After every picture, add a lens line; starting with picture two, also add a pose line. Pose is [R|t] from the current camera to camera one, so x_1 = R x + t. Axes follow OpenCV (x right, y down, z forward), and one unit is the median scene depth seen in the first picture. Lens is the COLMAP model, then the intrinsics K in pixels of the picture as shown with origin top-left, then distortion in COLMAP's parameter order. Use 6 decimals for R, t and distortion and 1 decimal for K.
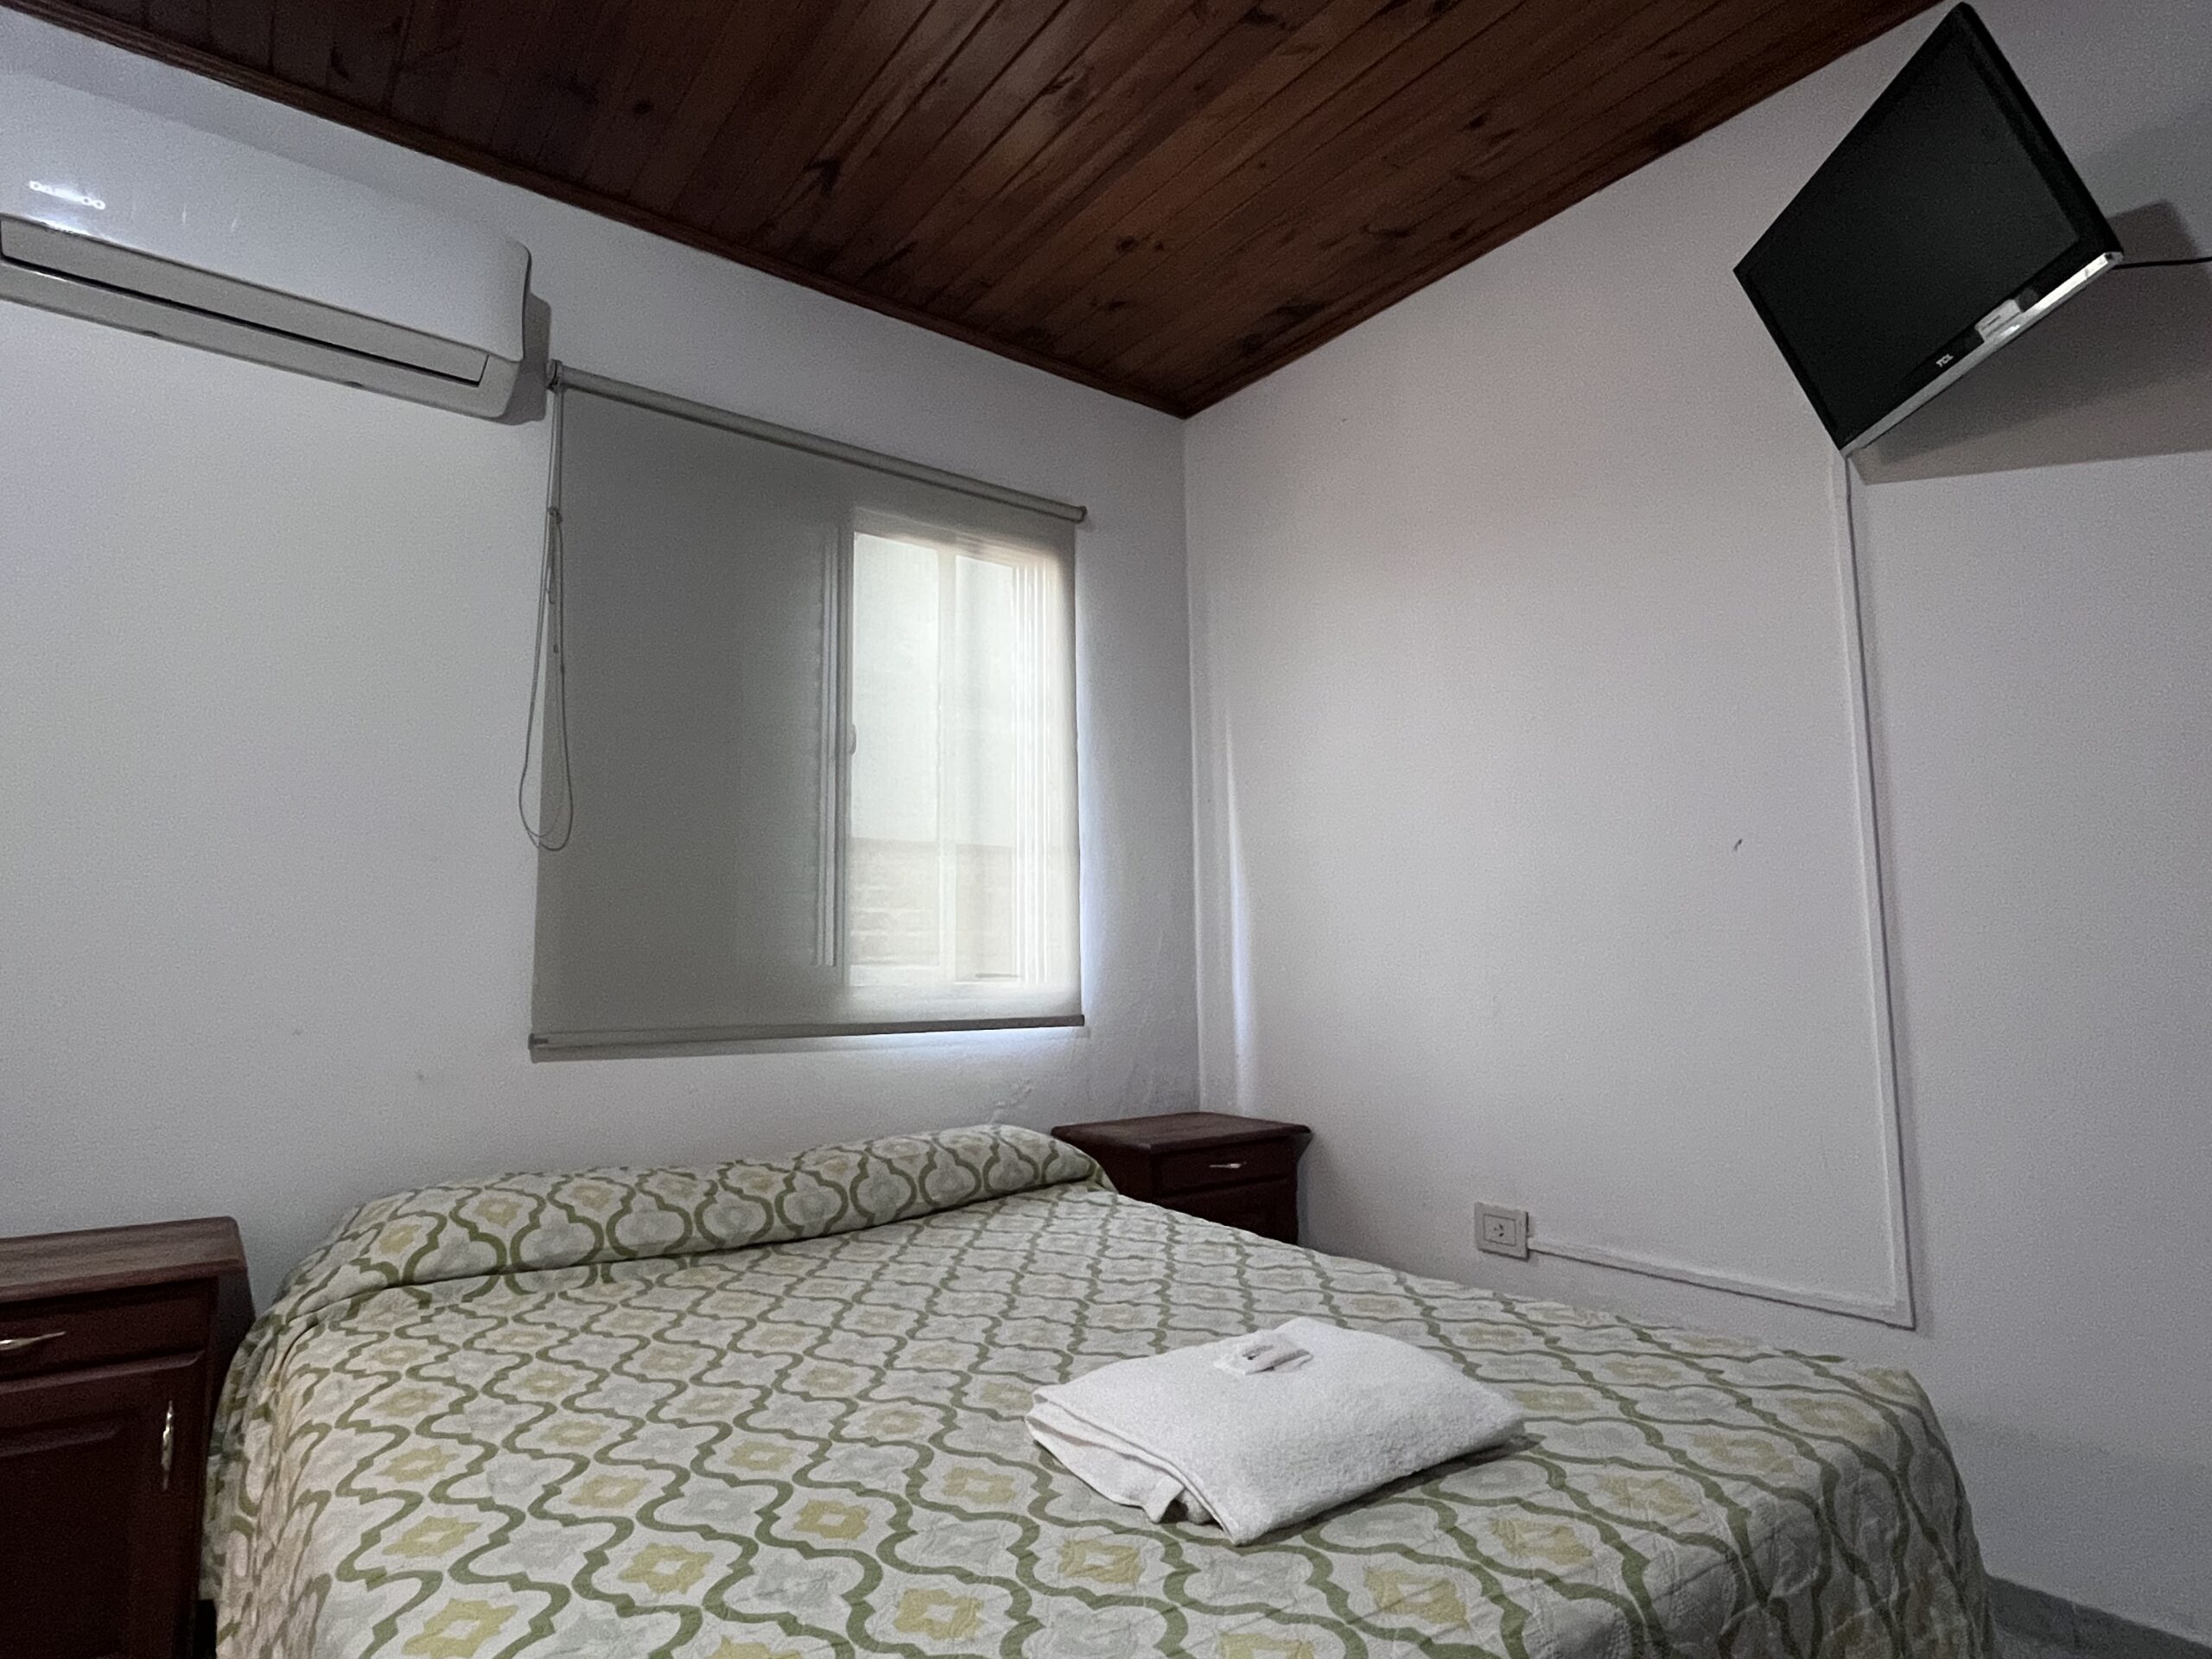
lens RADIAL K [[1229.4, 0, 1100.4], [0, 1229.4, 825.8], [0, 0, 1]] dist [-0.002963, 0.000142]
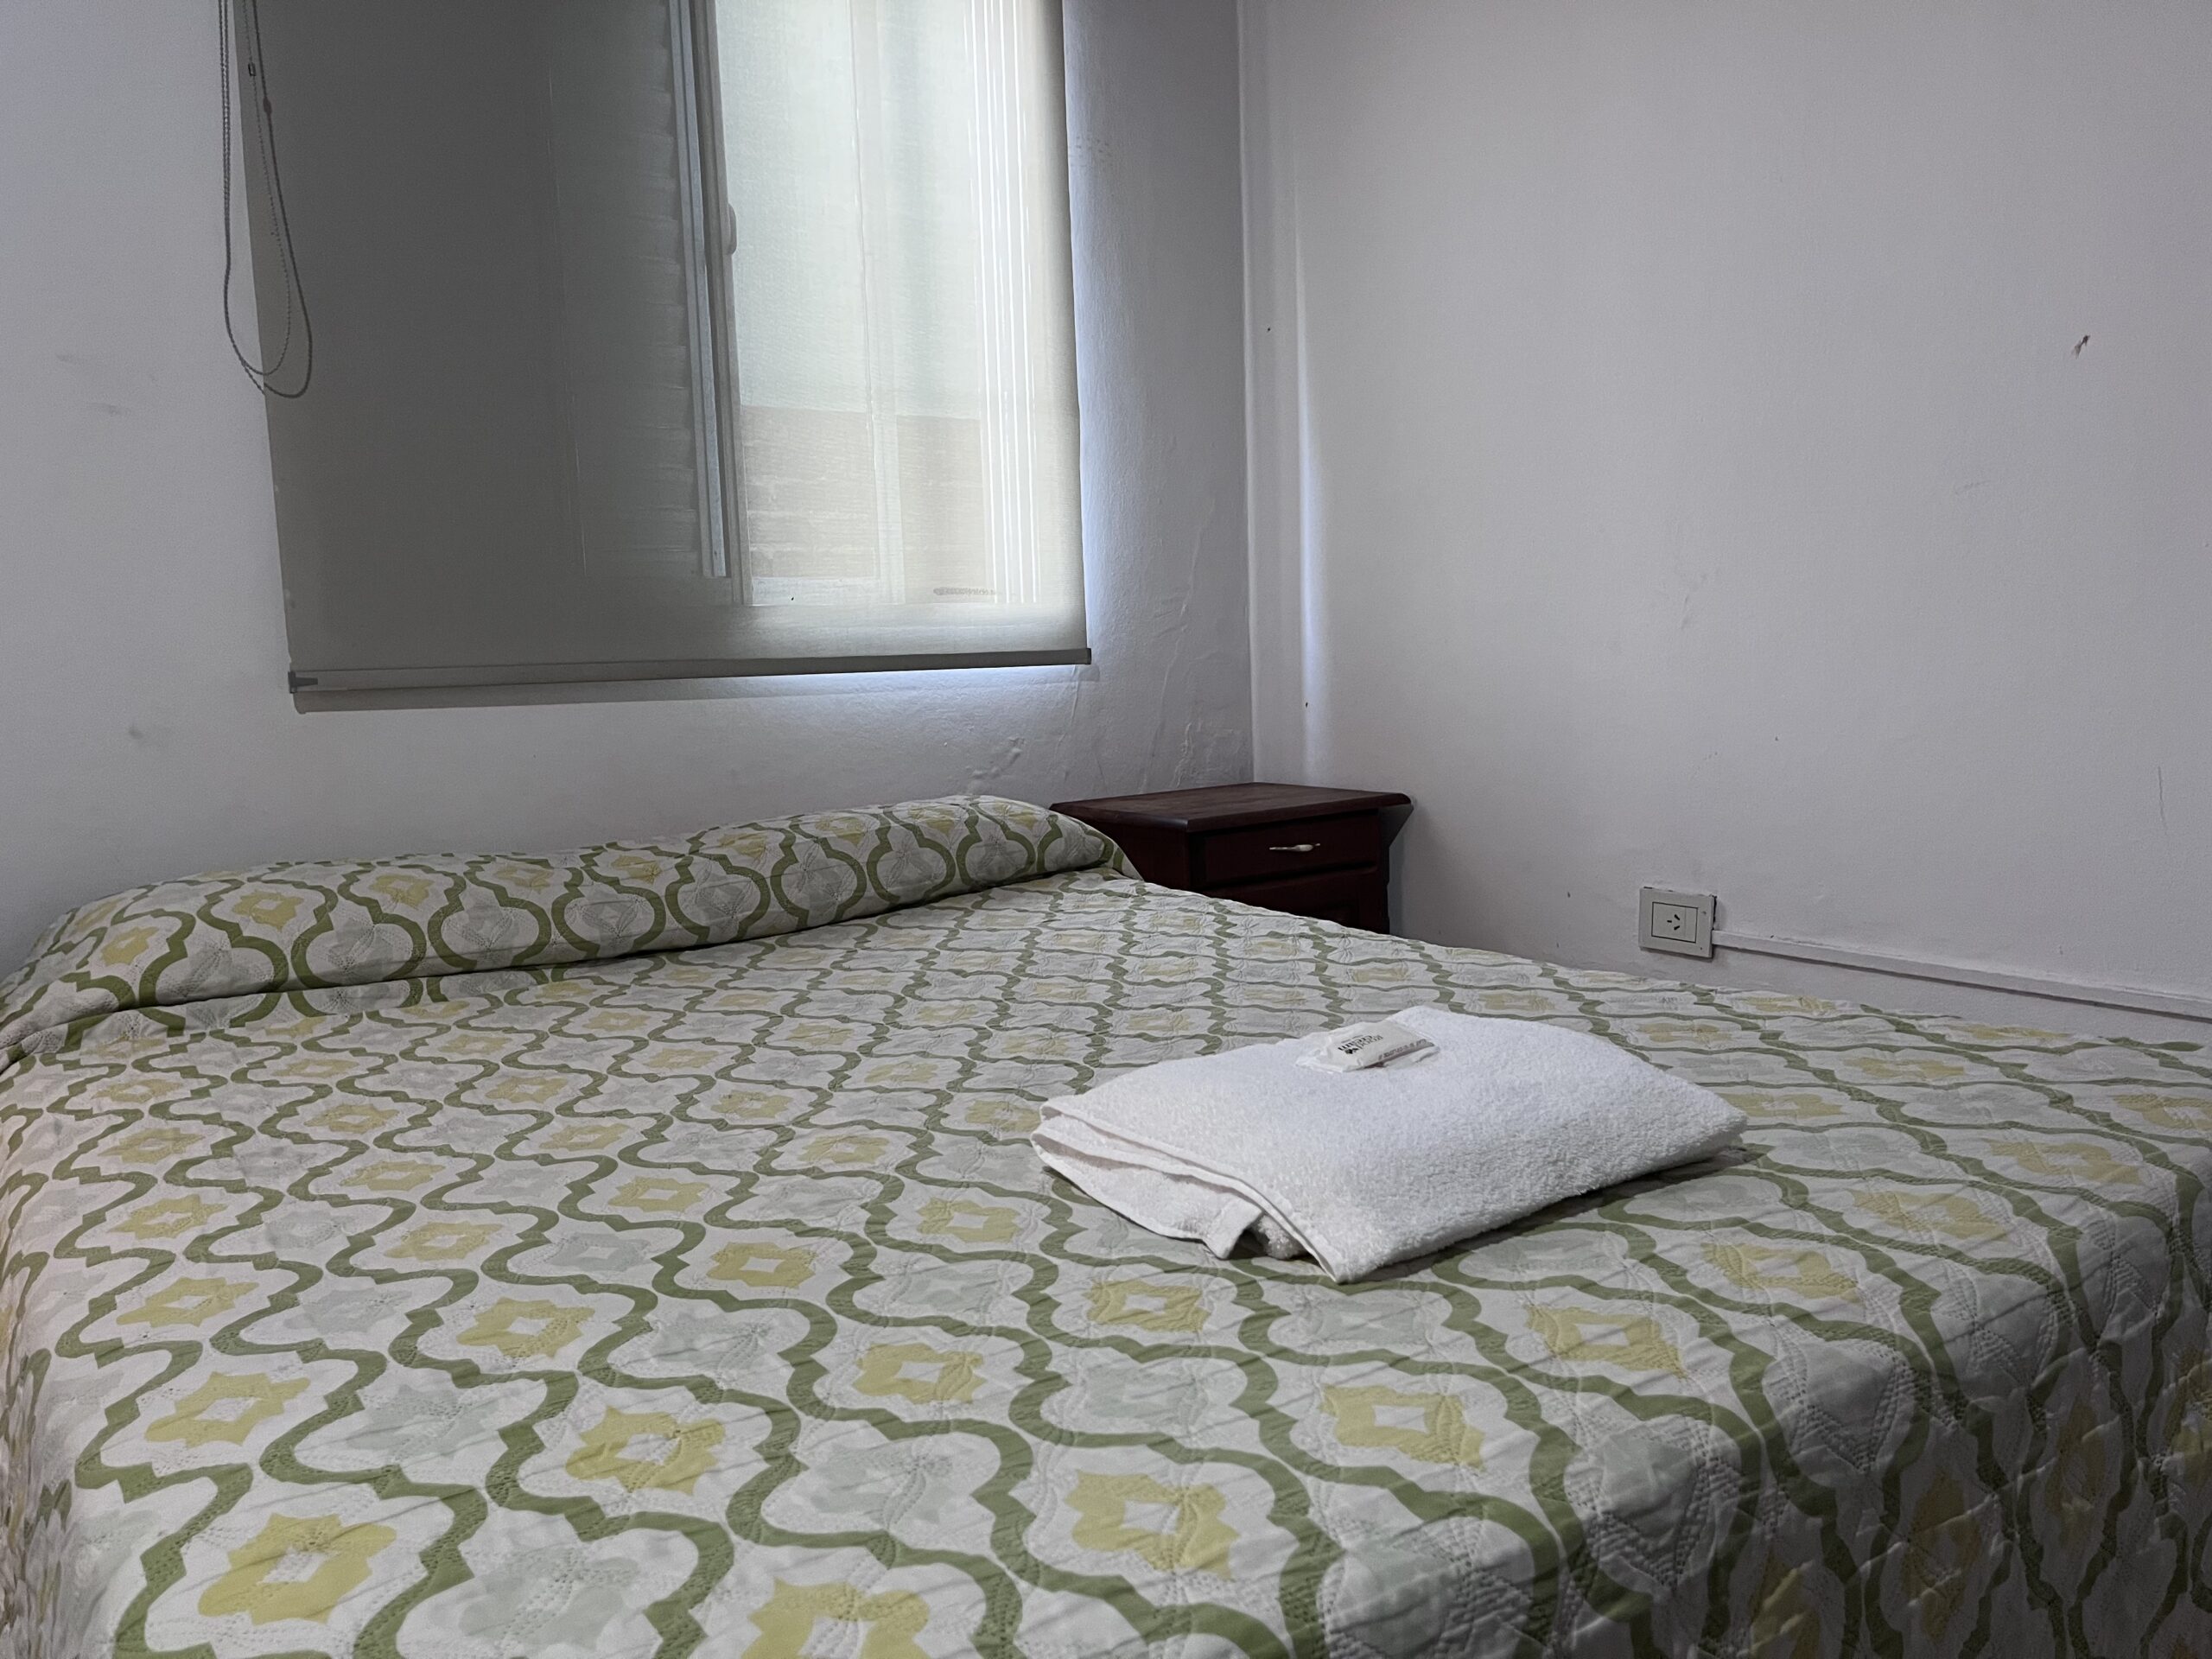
lens RADIAL K [[1663.5, 0, 1107.3], [0, 1663.5, 839.8], [0, 0, 1]] dist [0.075816, -0.095681]
pose [[0.999824, -0.018782, 0.000014, -0.013605], [0.018276, 0.973059, 0.229831, 0.093171], [-0.004331, -0.229790, 0.973231, 0.101504]]
